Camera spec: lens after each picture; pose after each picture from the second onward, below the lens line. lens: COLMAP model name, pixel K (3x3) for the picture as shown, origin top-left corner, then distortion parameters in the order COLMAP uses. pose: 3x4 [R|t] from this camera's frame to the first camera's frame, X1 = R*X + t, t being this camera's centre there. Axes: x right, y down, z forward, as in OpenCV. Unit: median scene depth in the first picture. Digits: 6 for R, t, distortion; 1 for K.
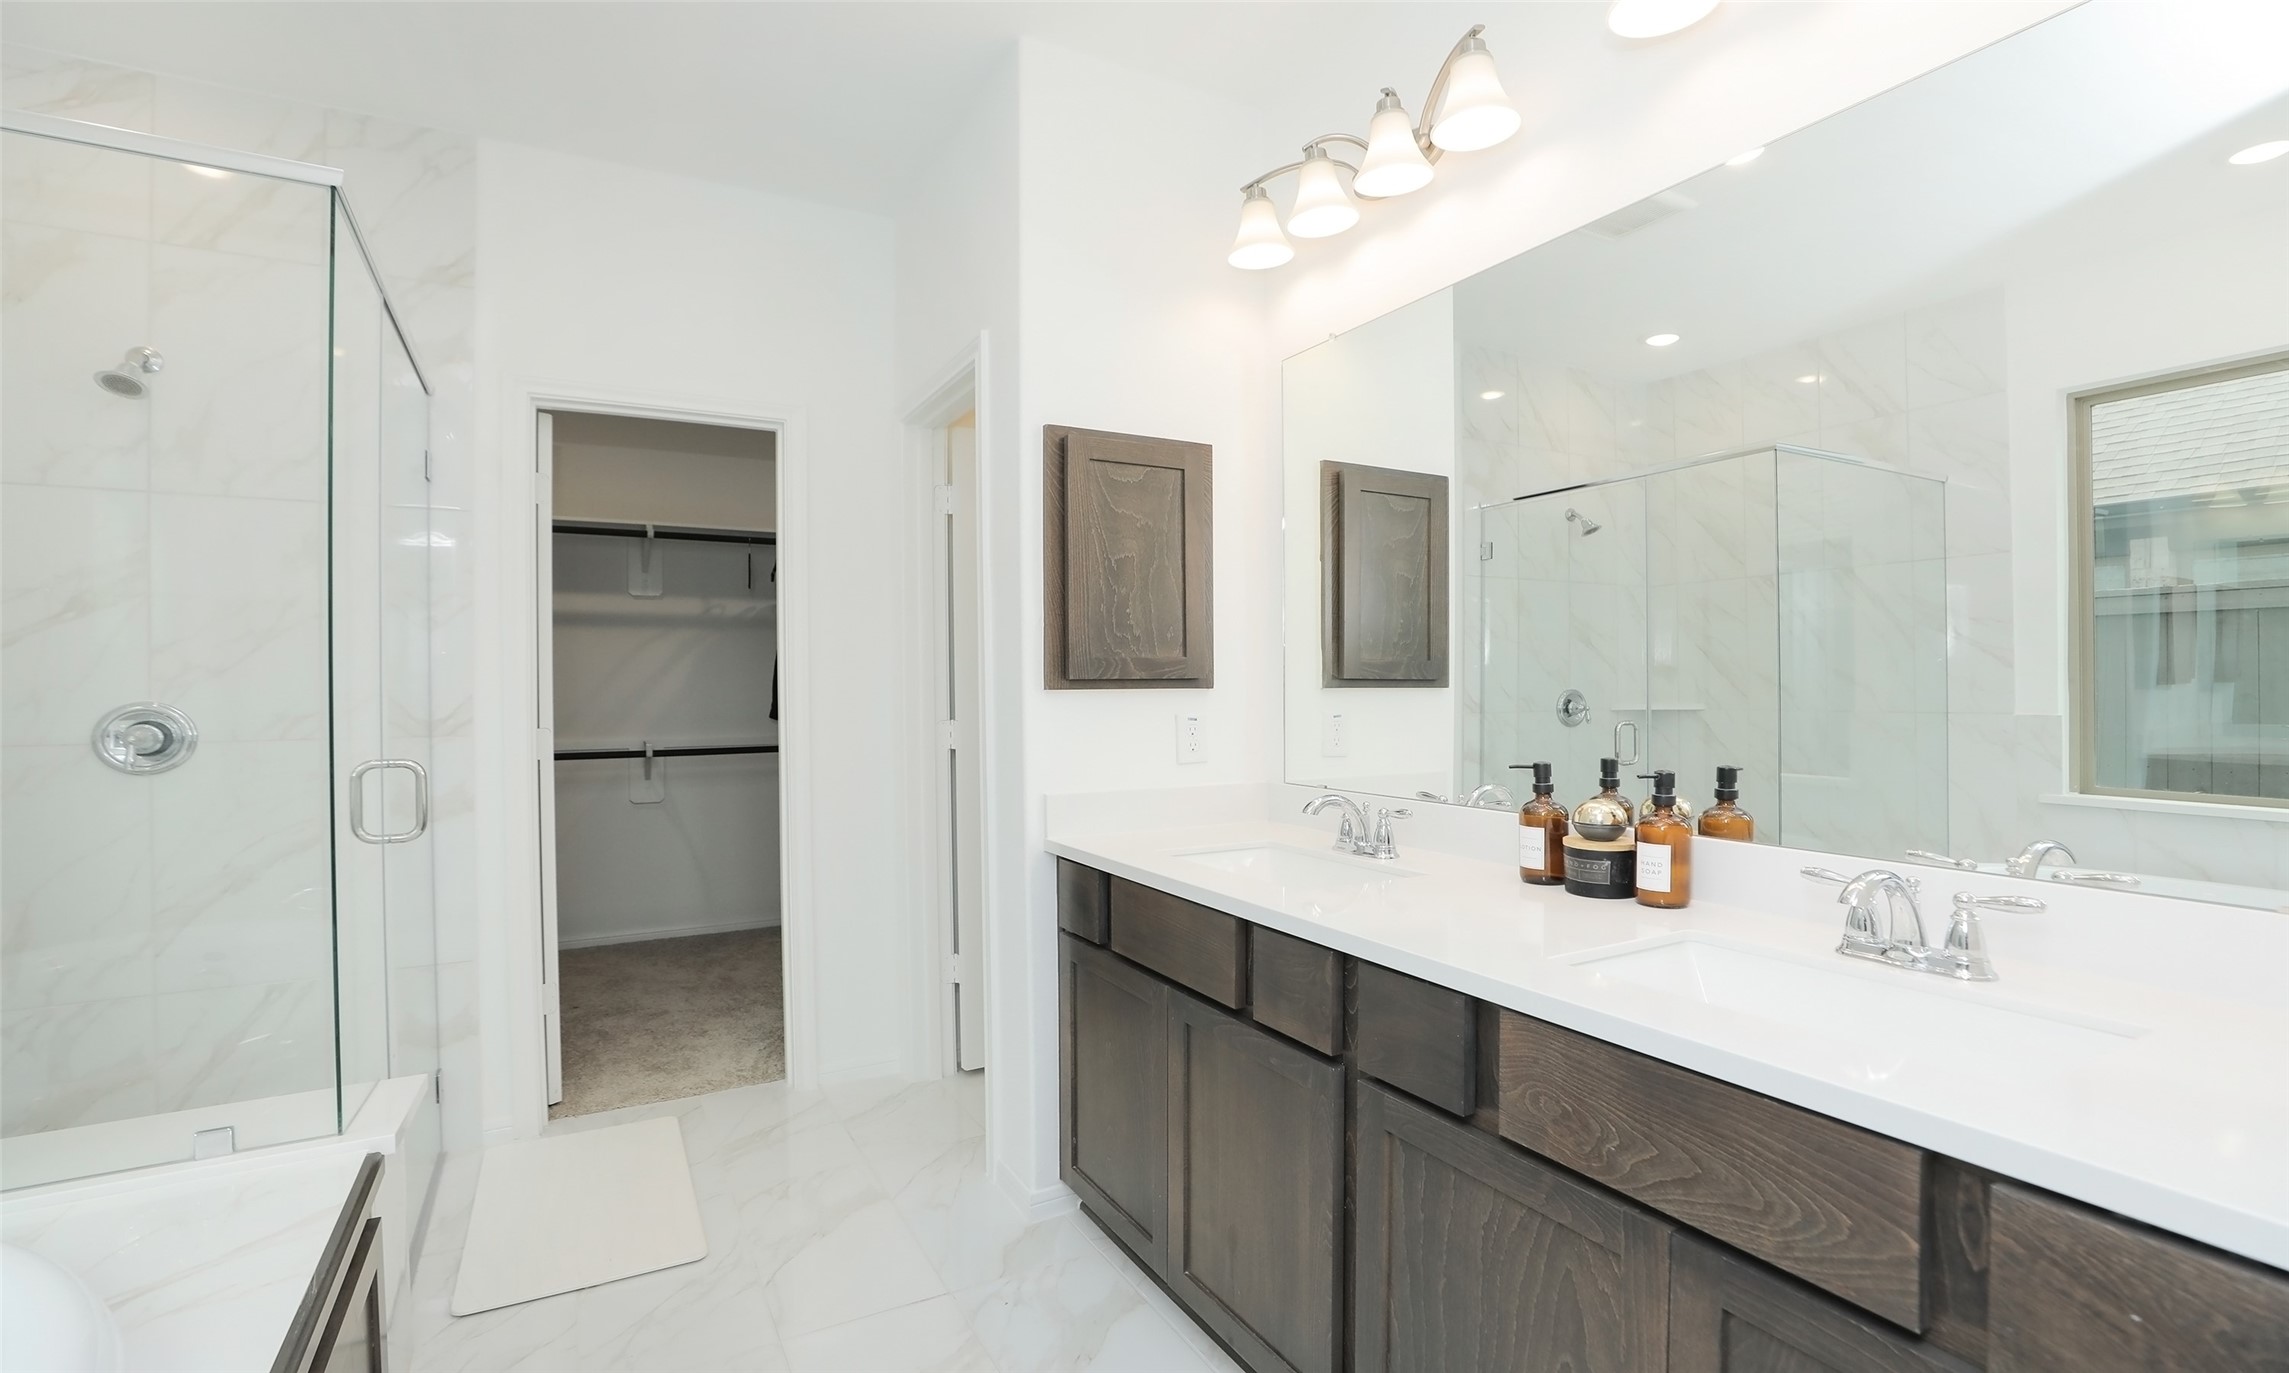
lens RADIAL K [[1048.4, 0, 1127.3], [0, 1048.4, 683.4], [0, 0, 1]] dist [-0.039421, 0.009500]
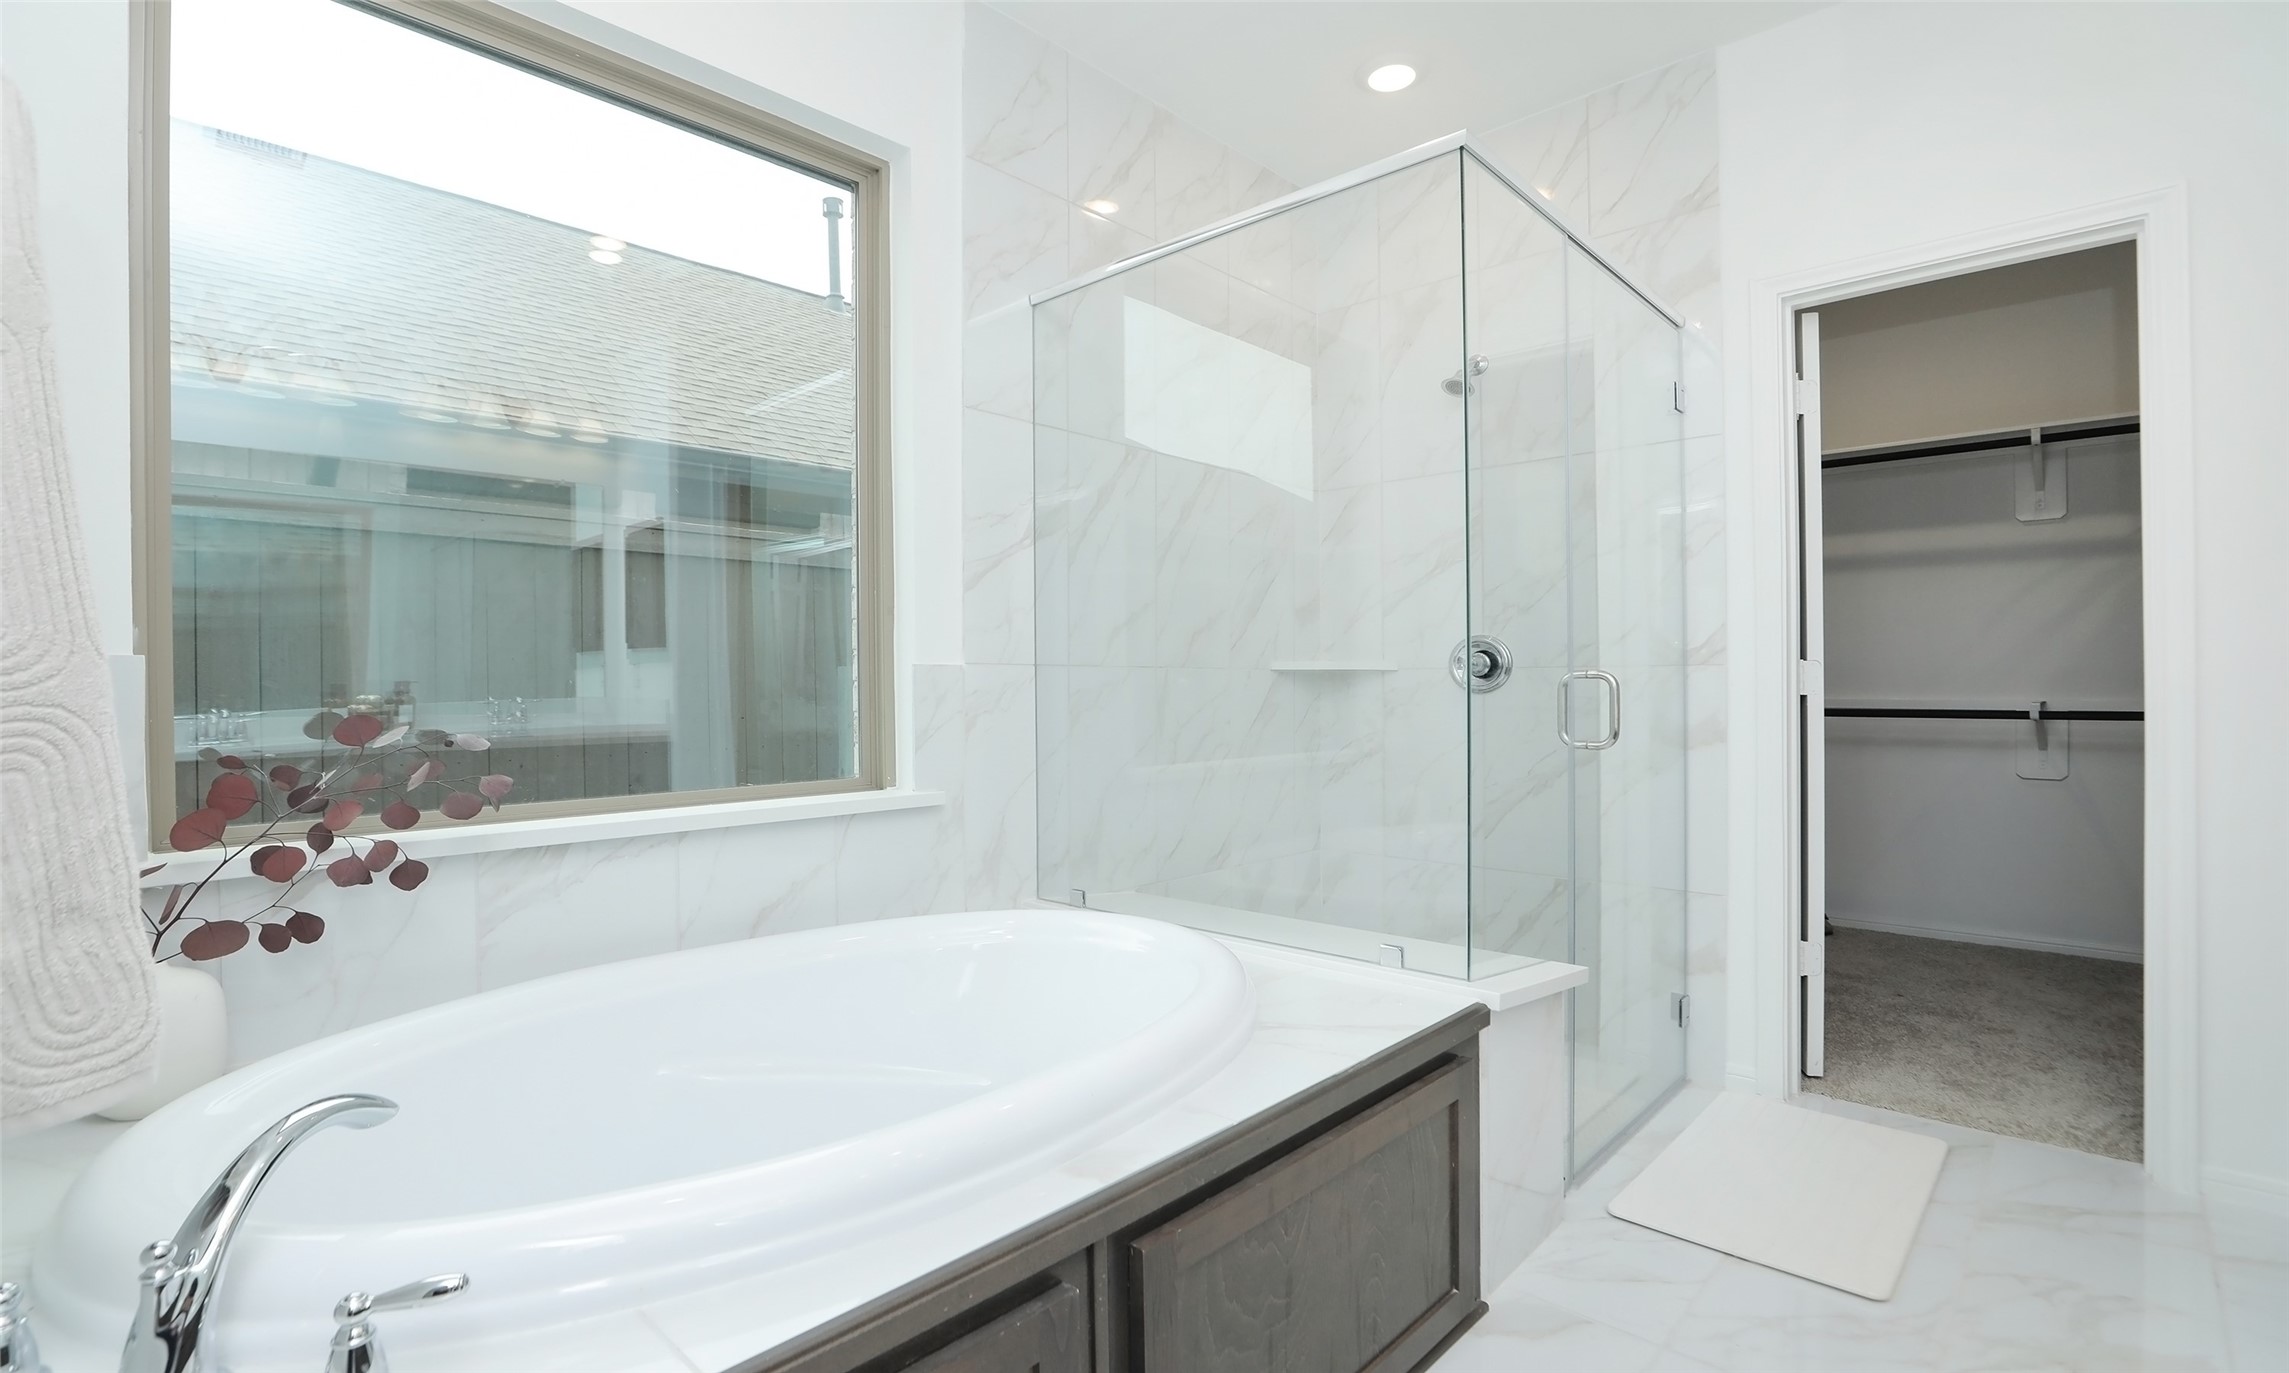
lens RADIAL K [[1048.4, 0, 1127.3], [0, 1048.4, 683.4], [0, 0, 1]] dist [-0.039421, 0.009500]
pose [[0.305565, 0.008353, -0.952135, 0.108742], [0.002451, 0.999951, 0.009560, 0.050688], [0.952168, -0.005255, 0.305529, 0.145938]]
